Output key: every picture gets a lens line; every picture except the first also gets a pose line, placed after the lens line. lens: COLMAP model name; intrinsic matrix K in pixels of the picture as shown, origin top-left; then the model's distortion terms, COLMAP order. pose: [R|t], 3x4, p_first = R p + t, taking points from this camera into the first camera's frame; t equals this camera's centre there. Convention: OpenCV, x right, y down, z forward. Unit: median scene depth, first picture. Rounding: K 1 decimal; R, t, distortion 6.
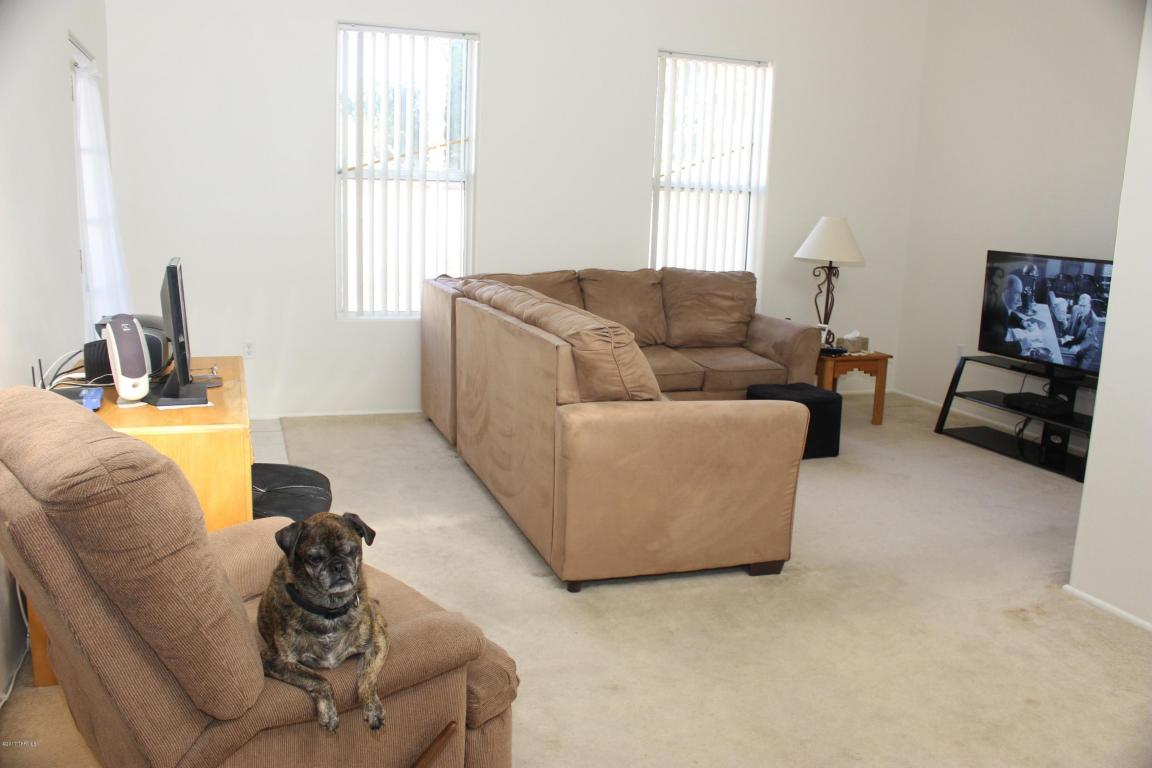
lens RADIAL K [[968.1, 0, 572.8], [0, 968.1, 394.2], [0, 0, 1]] dist [-0.153955, 0.136288]
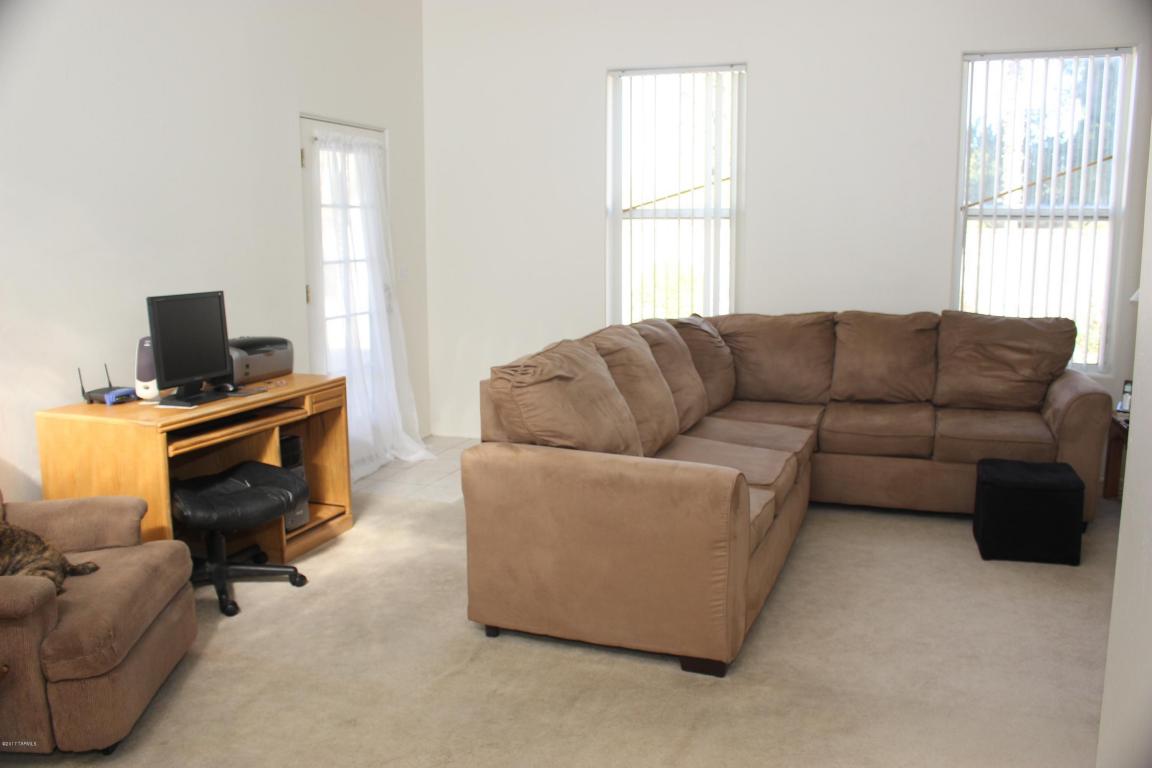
lens RADIAL K [[971.1, 0, 576.0], [0, 971.1, 368.5], [0, 0, 1]] dist [-0.070146, 0.004079]
pose [[0.772864, 0.051796, -0.632454, 0.391637], [-0.096027, 0.994732, -0.035881, -0.021435], [0.627264, 0.088464, 0.773766, 0.161400]]
